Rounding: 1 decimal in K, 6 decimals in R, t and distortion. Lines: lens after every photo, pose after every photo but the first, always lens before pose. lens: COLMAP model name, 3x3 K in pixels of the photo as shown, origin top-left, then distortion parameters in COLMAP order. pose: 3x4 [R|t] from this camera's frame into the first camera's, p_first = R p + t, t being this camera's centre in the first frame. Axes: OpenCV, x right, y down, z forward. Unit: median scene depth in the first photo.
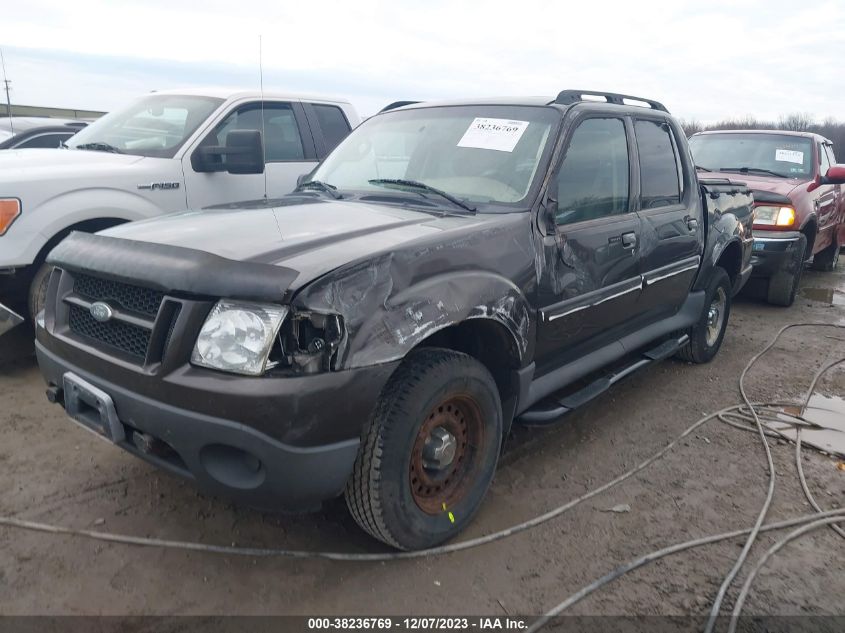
lens RADIAL K [[712.9, 0, 422.5], [0, 712.9, 316.5], [0, 0, 1]] dist [-0.002124, 0.003232]
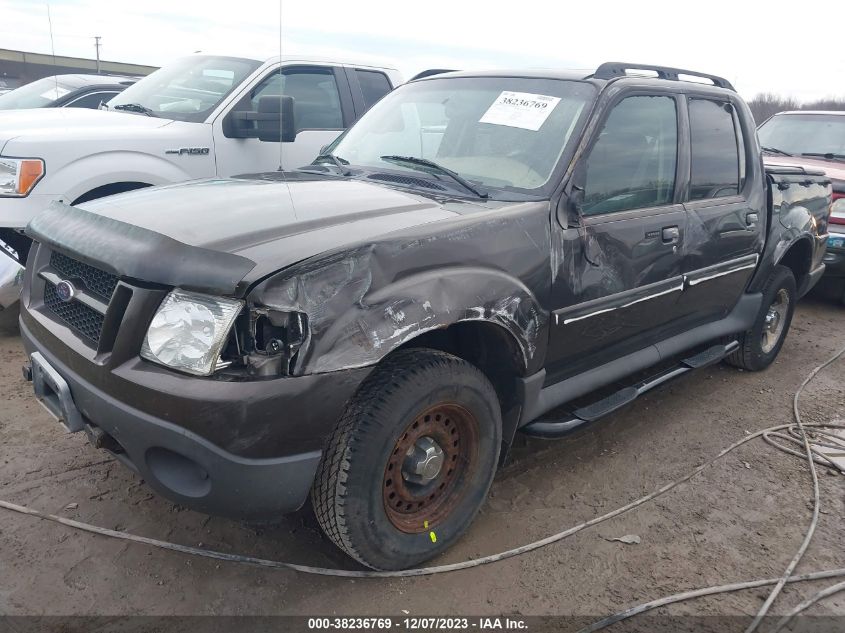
lens RADIAL K [[712.9, 0, 422.5], [0, 712.9, 316.5], [0, 0, 1]] dist [-0.002124, 0.003232]
pose [[0.993644, 0.060183, -0.095125, 0.087720], [-0.056019, 0.997376, 0.045857, -0.035384], [0.097635, -0.040237, 0.994409, 0.097808]]
